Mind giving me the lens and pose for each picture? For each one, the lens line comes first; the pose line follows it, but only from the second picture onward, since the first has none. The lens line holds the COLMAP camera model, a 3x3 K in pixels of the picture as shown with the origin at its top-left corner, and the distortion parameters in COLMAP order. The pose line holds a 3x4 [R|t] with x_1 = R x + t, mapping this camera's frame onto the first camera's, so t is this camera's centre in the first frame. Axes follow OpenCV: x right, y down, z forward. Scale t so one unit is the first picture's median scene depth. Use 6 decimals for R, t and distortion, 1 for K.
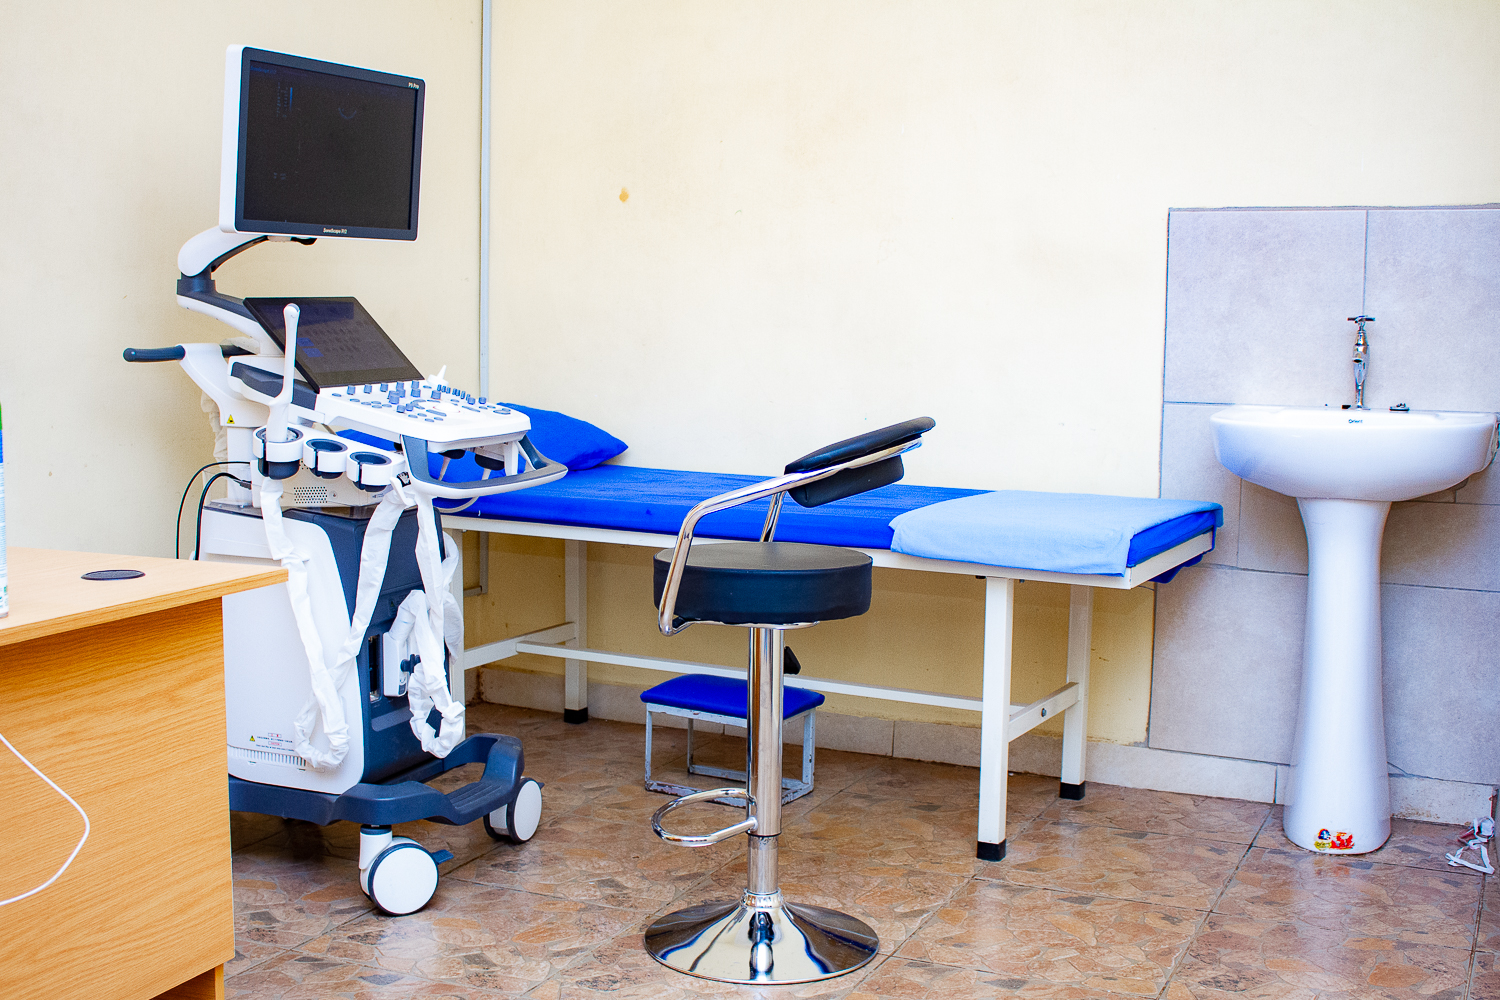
lens RADIAL K [[1573.5, 0, 749.3], [0, 1573.5, 453.7], [0, 0, 1]] dist [-0.000344, 0.001274]
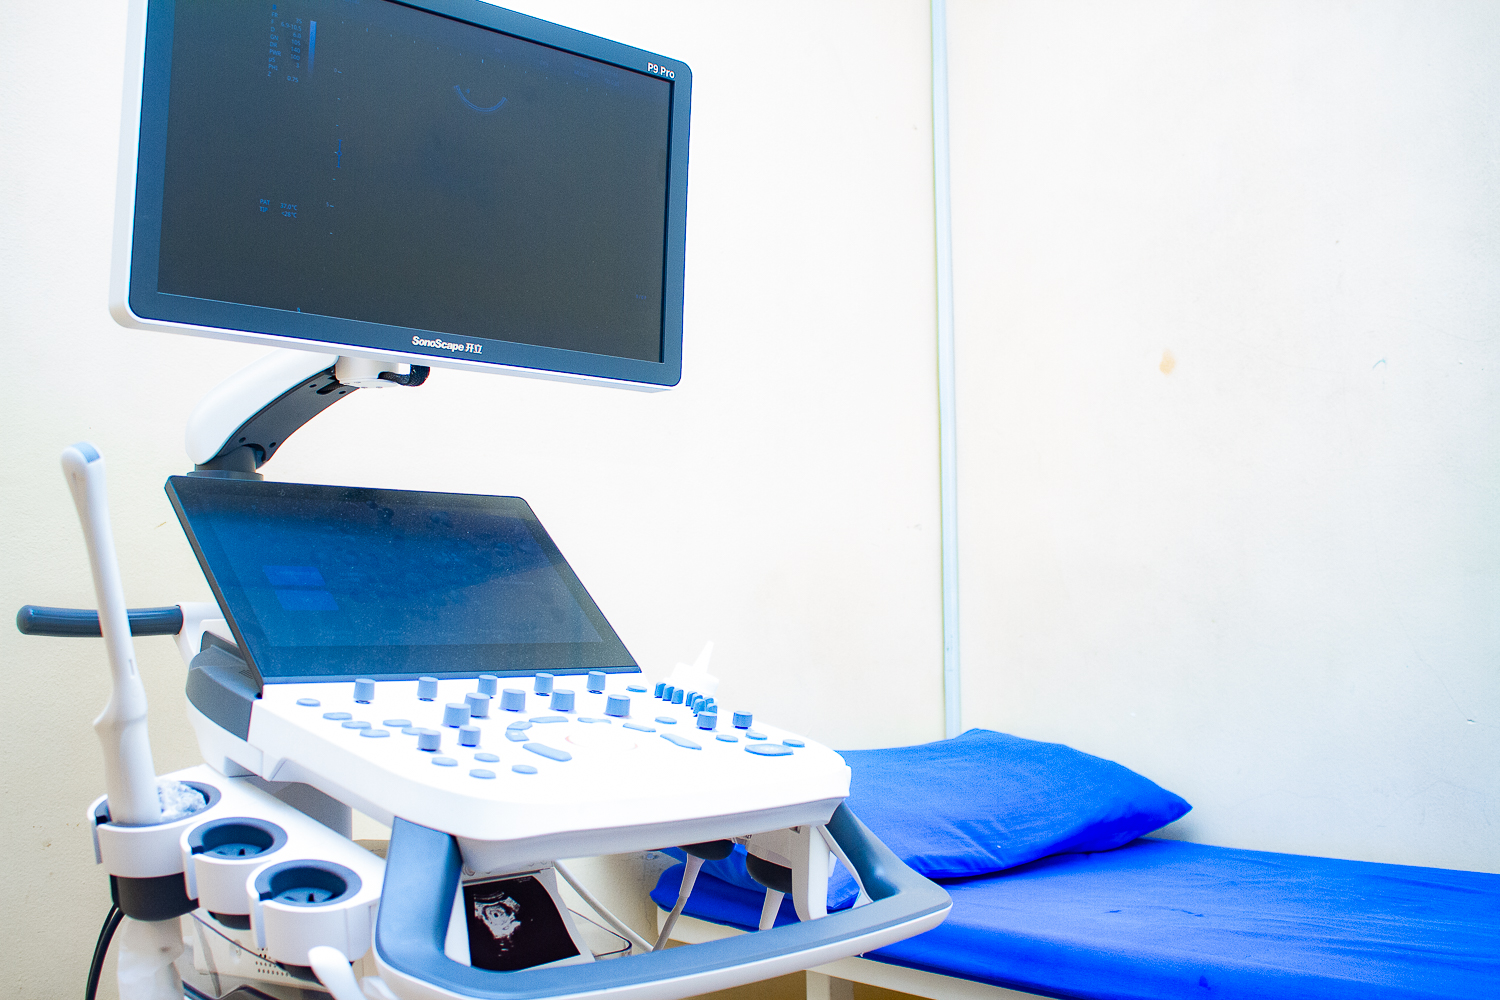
lens RADIAL K [[1573.5, 0, 749.3], [0, 1573.5, 453.7], [0, 0, 1]] dist [-0.000344, 0.001274]
pose [[0.926847, -0.061004, -0.370451, -0.013894], [-0.014196, 0.980311, -0.196951, -0.020949], [0.375172, 0.187802, 0.907732, 0.603748]]
